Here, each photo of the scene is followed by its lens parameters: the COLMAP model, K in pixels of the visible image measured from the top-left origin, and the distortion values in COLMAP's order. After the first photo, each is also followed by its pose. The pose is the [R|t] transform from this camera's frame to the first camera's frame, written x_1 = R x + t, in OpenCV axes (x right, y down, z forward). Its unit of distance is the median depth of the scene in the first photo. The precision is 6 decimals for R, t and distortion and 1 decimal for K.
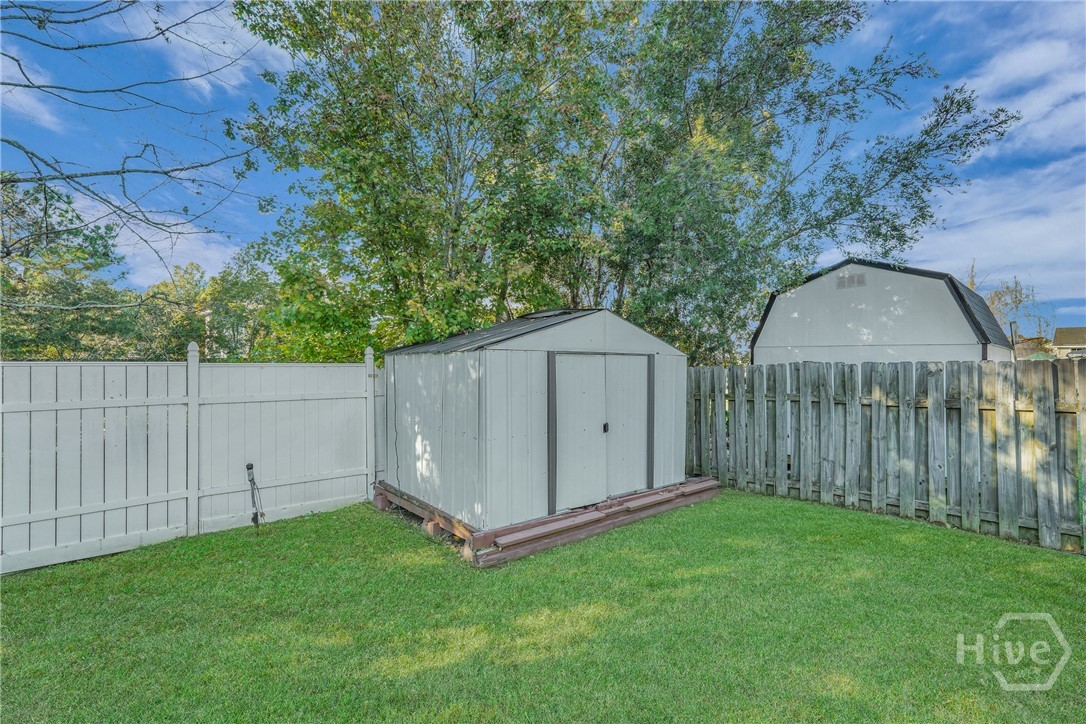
lens RADIAL K [[491.6, 0, 544.1], [0, 491.6, 364.1], [0, 0, 1]] dist [0.001353, 0.000088]
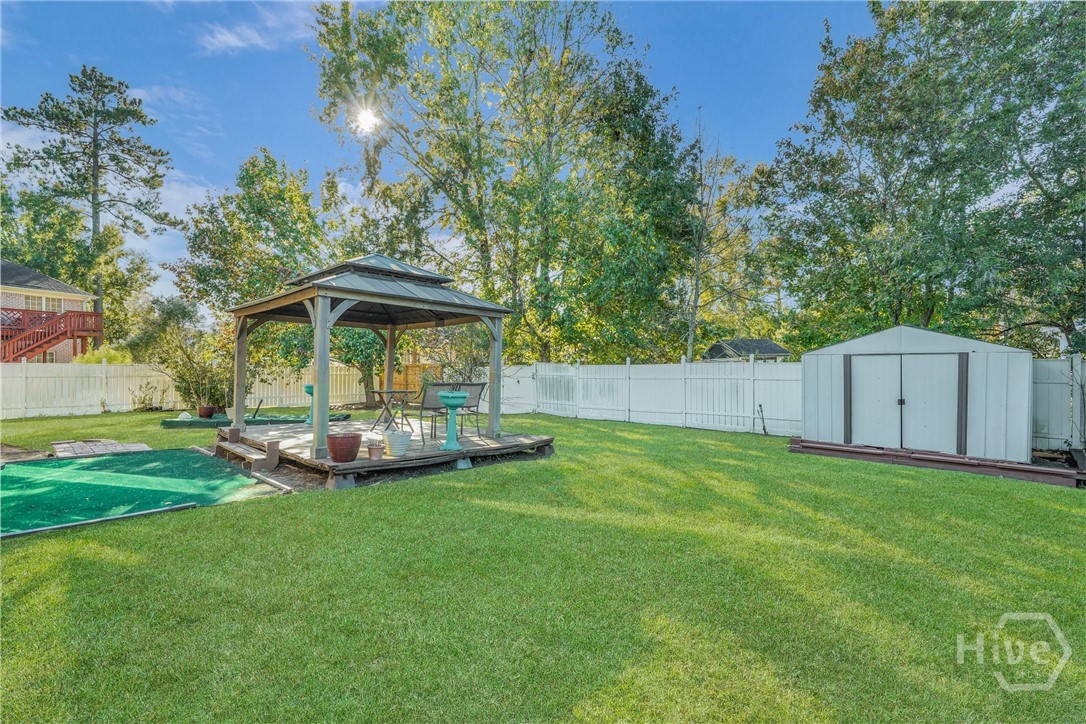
lens RADIAL K [[491.6, 0, 544.5], [0, 491.6, 367.4], [0, 0, 1]] dist [0.001353, 0.000088]
pose [[0.072332, -0.001251, -0.997380, 1.580789], [0.002770, 0.999996, -0.001054, 0.019634], [0.997377, -0.002687, 0.072336, -0.223569]]
